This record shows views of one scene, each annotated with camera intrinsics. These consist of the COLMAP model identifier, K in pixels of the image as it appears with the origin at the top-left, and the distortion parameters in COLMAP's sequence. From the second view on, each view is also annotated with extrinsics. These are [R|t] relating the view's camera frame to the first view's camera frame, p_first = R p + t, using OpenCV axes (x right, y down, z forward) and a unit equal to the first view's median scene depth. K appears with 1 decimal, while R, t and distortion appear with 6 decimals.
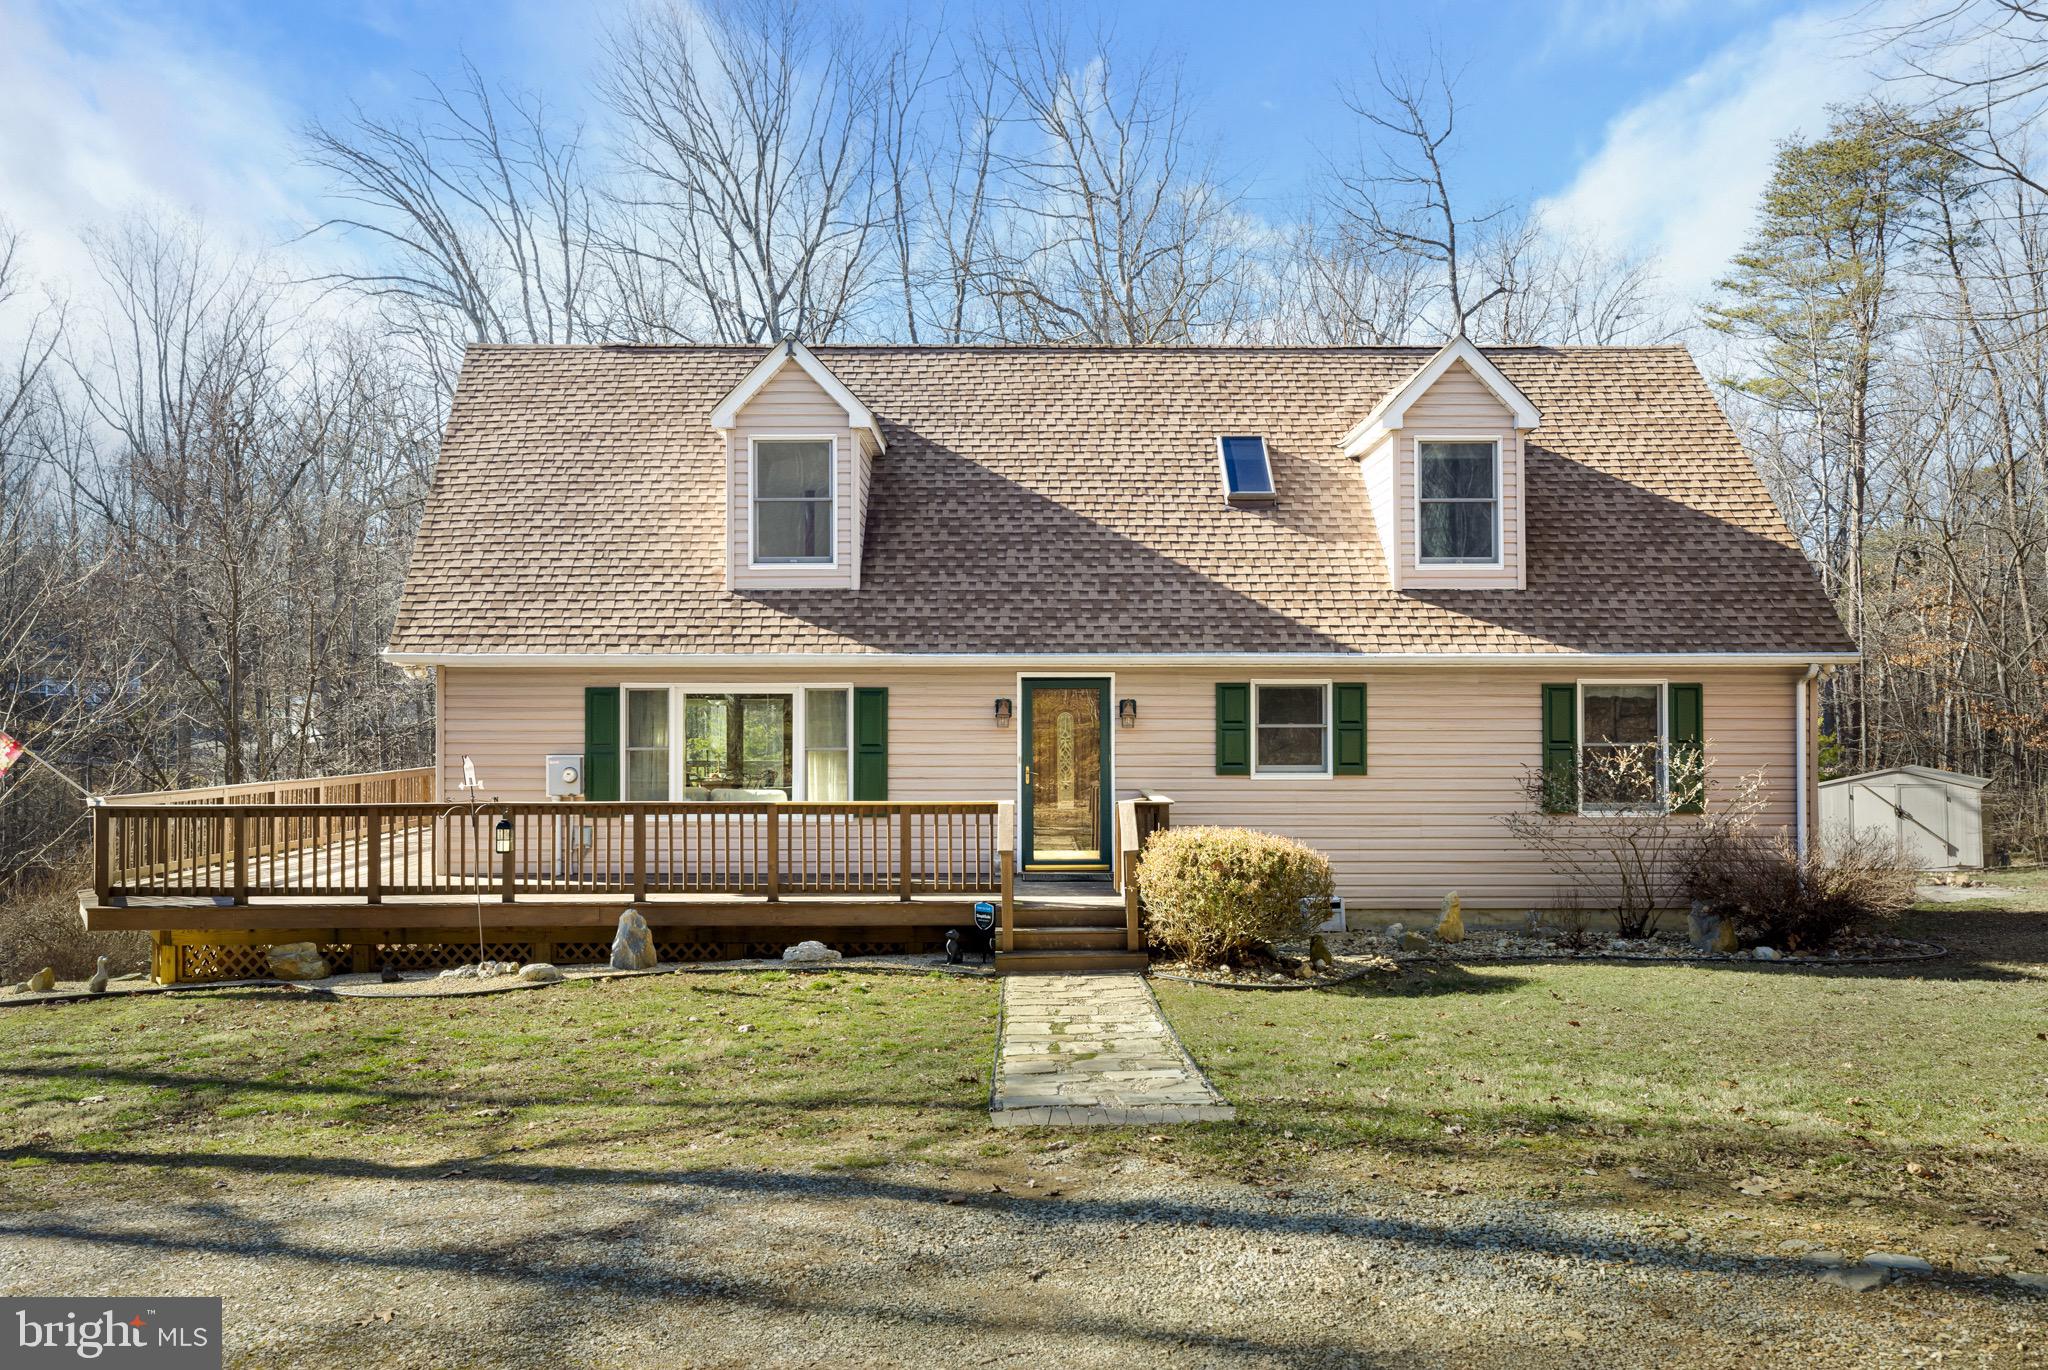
lens RADIAL K [[1573.0, 0, 1024.9], [0, 1573.0, 699.0], [0, 0, 1]] dist [0.008291, 0.004624]
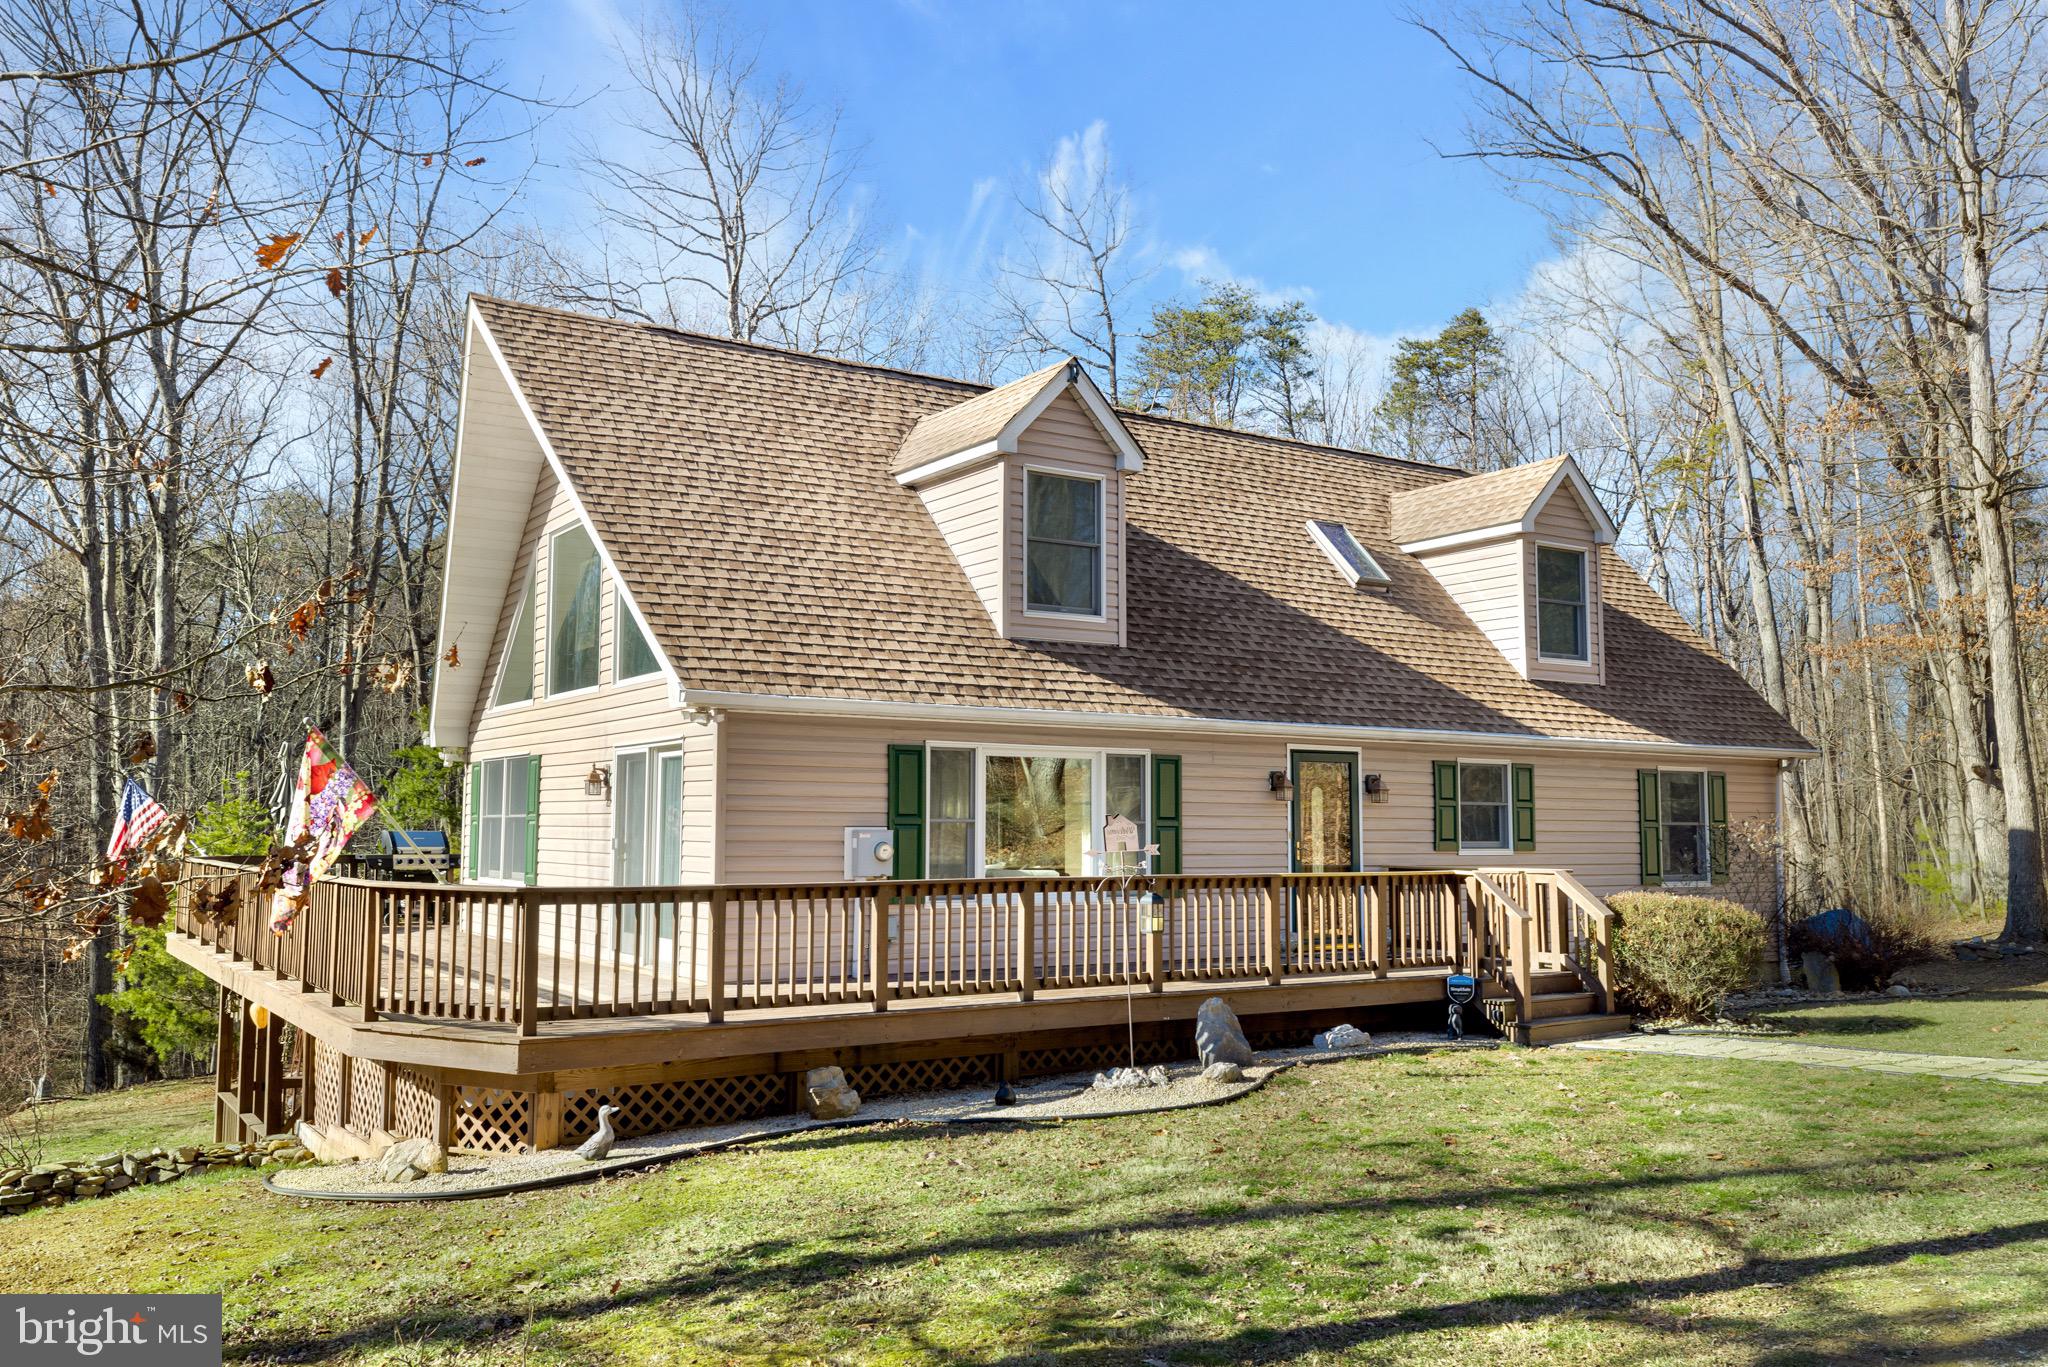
lens RADIAL K [[1684.8, 0, 1022.7], [0, 1684.8, 672.5], [0, 0, 1]] dist [-0.005316, -0.002628]
pose [[0.831017, 0.056960, 0.553323, -0.712271], [-0.010954, 0.996226, -0.086101, 0.030347], [-0.556139, 0.065490, 0.828505, 0.233815]]
